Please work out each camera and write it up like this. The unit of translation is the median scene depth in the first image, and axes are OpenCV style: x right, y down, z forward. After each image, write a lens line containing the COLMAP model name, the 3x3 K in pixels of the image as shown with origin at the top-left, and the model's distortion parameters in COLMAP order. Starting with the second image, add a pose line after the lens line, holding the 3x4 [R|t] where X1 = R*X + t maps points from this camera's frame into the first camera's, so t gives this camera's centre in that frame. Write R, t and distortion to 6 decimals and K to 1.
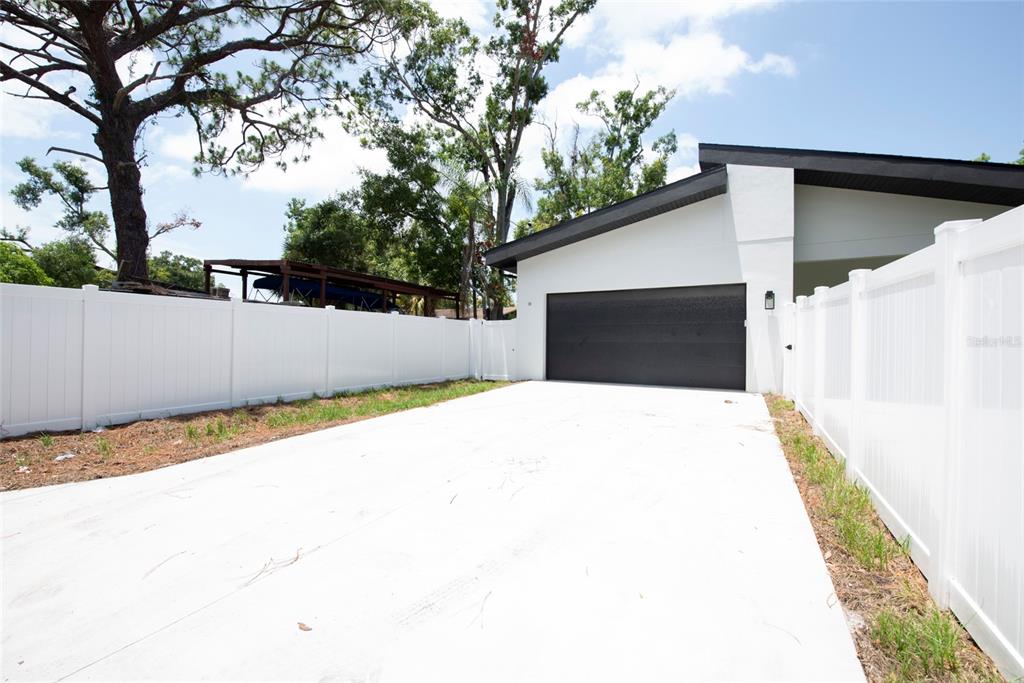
lens RADIAL K [[409.2, 0, 509.7], [0, 409.2, 340.4], [0, 0, 1]] dist [-0.012173, -0.000304]
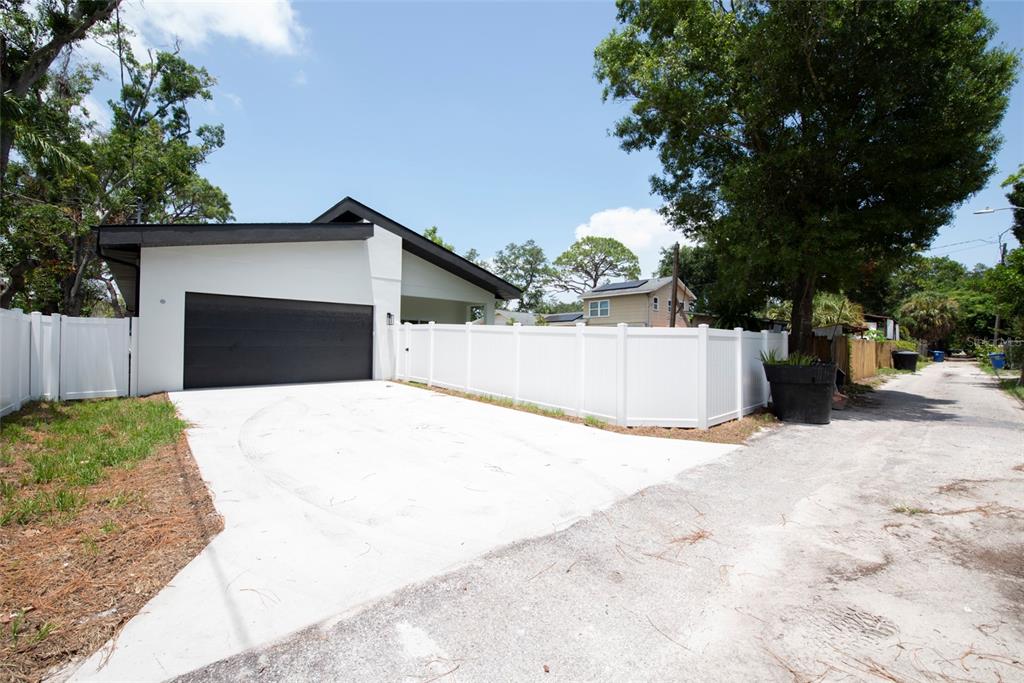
lens RADIAL K [[410.3, 0, 512.0], [0, 410.3, 341.5], [0, 0, 1]] dist [-0.020987, 0.000108]
pose [[0.324135, 0.001802, 0.946009, -0.634335], [-0.011904, 0.999927, 0.002174, -0.020860], [-0.945936, -0.011966, 0.324132, 0.057994]]
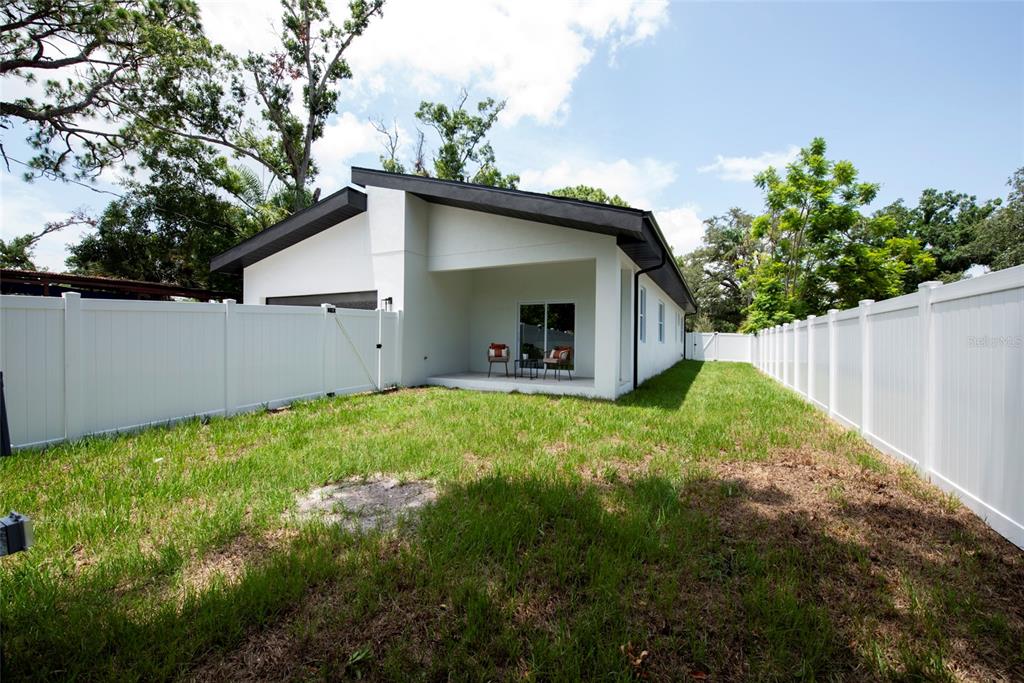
lens RADIAL K [[409.2, 0, 509.7], [0, 409.2, 340.4], [0, 0, 1]] dist [-0.012173, -0.000304]
pose [[0.999118, -0.003522, 0.041835, 0.876507], [0.003202, 0.999965, 0.007734, -0.003530], [-0.041861, -0.007593, 0.999095, -0.166440]]
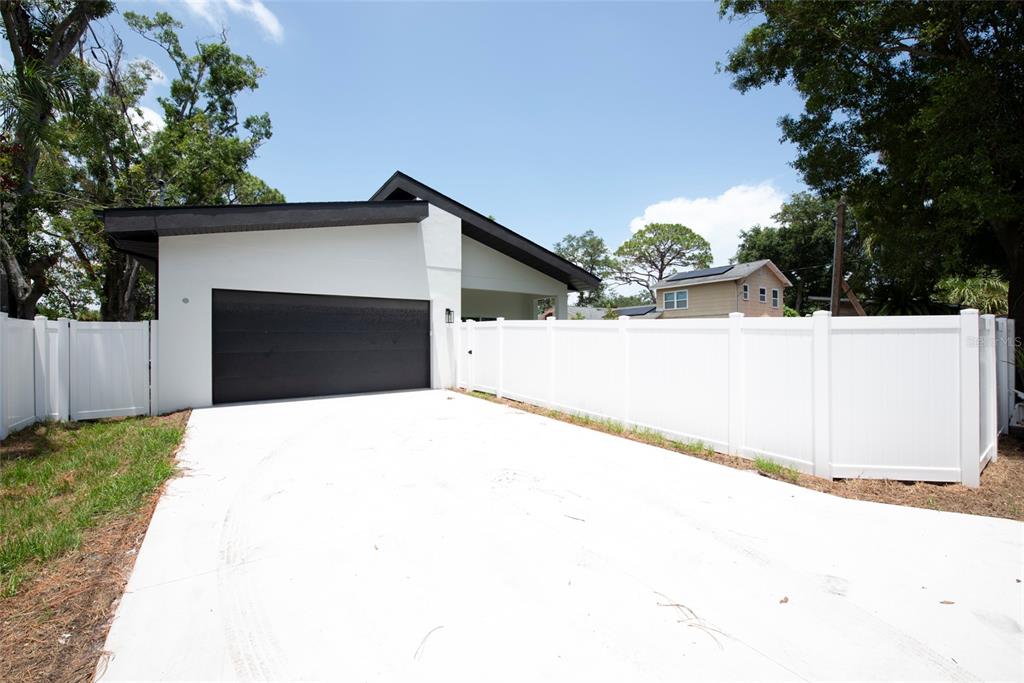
lens RADIAL K [[409.2, 0, 509.7], [0, 409.2, 340.4], [0, 0, 1]] dist [-0.012173, -0.000304]
pose [[0.448207, -0.009219, 0.893882, -0.411020], [0.006465, 0.999954, 0.007071, -0.027170], [-0.893906, 0.002610, 0.448246, 0.231353]]
